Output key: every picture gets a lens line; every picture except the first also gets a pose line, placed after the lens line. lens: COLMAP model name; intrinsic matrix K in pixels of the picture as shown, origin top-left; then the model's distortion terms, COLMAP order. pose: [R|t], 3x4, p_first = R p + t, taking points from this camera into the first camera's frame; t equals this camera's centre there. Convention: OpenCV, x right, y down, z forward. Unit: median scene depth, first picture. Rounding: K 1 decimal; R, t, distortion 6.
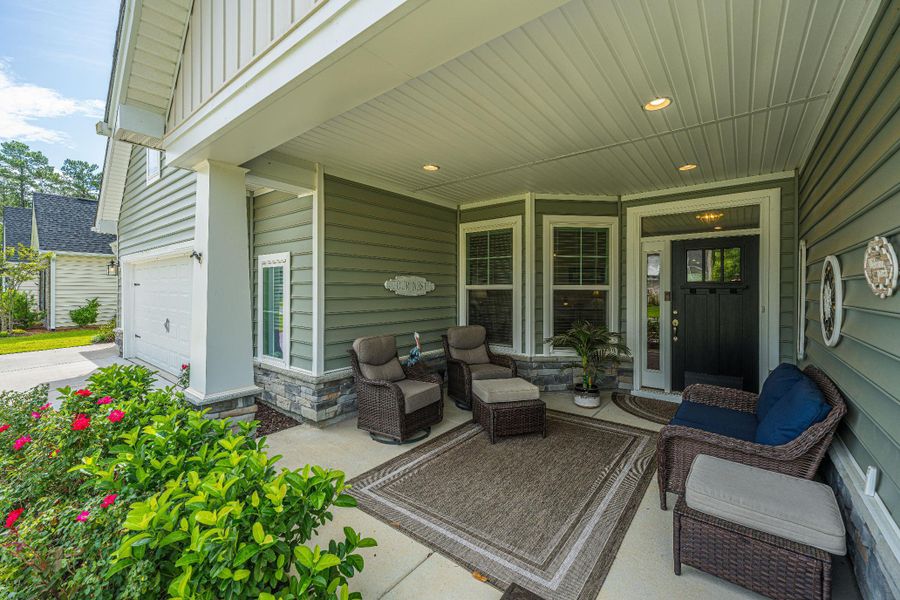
lens RADIAL K [[367.6, 0, 431.3], [0, 367.6, 289.5], [0, 0, 1]] dist [0.000419, 0.000012]
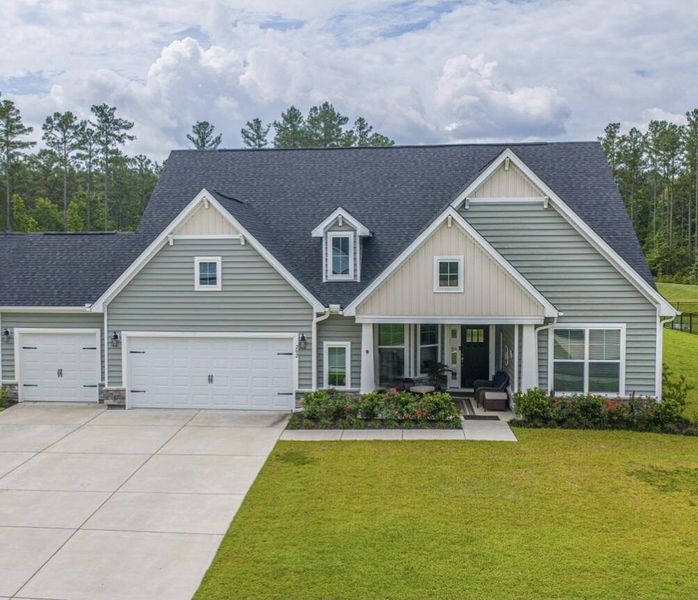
lens RADIAL K [[867.7, 0, 300.5], [0, 867.7, 300.2], [0, 0, 1]] dist [0.016261, -0.027108]
pose [[0.834781, -0.035157, 0.549458, -3.151043], [0.006764, 0.998539, 0.053615, -0.570970], [-0.550541, -0.041040, 0.833799, -2.966762]]
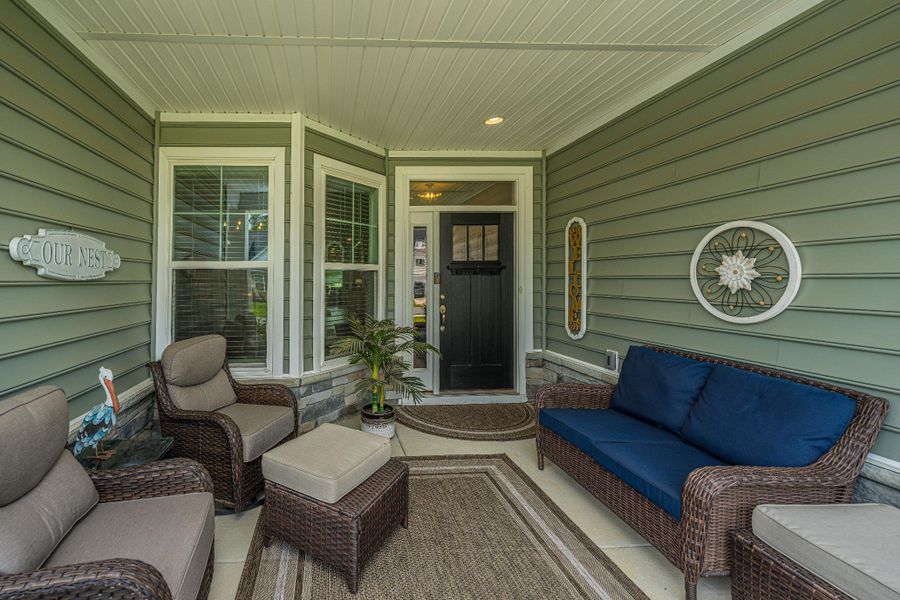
lens RADIAL K [[415.4, 0, 343.4], [0, 415.4, 261.5], [0, 0, 1]] dist [0.000457, 0.000049]
pose [[0.736897, 0.021563, 0.675661, -0.147537], [0.008367, 0.999124, -0.041011, 0.017531], [-0.675953, 0.035874, 0.736071, 0.427540]]
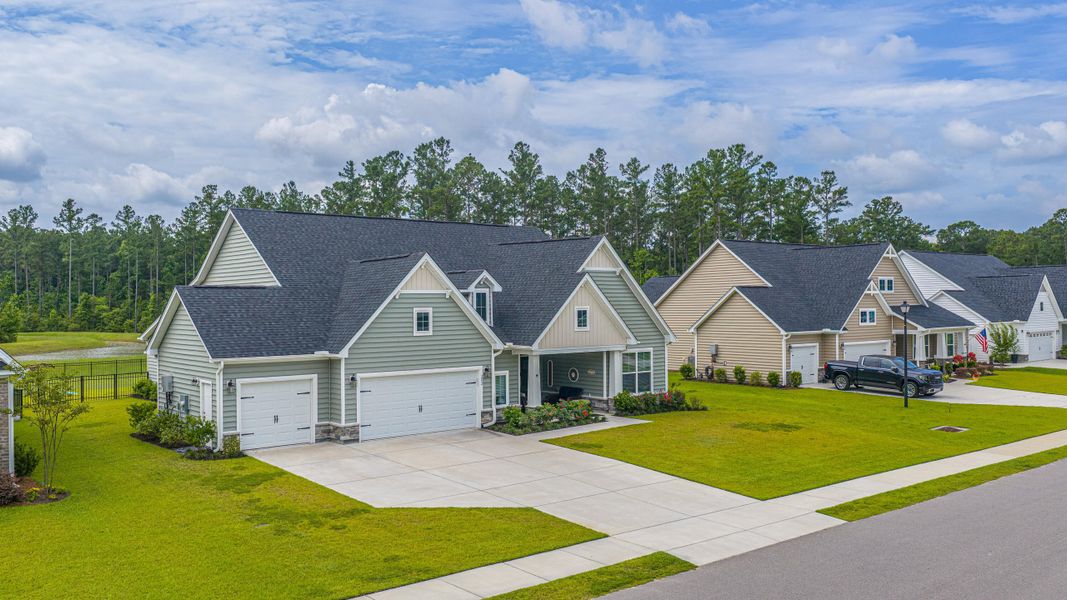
lens RADIAL K [[855.8, 0, 533.5], [0, 855.8, 300.0], [0, 0, 1]] dist [0.028817, 0.005072]
pose [[0.184753, 0.001279, 0.982784, -6.483043], [0.011045, 0.999933, -0.003378, -0.582537], [-0.982723, 0.011479, 0.184726, -0.504542]]
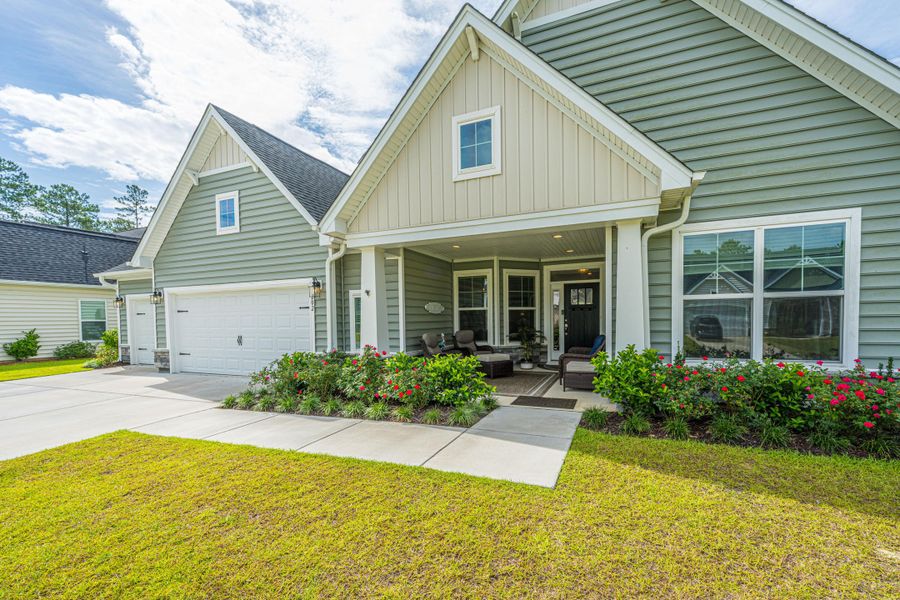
lens RADIAL K [[369.1, 0, 470.4], [0, 369.1, 334.1], [0, 0, 1]] dist [-0.001327, -0.000036]
pose [[0.949529, -0.030708, 0.312173, -0.428990], [0.018219, 0.998916, 0.042843, 0.040299], [-0.313151, -0.034993, 0.949059, -0.696405]]
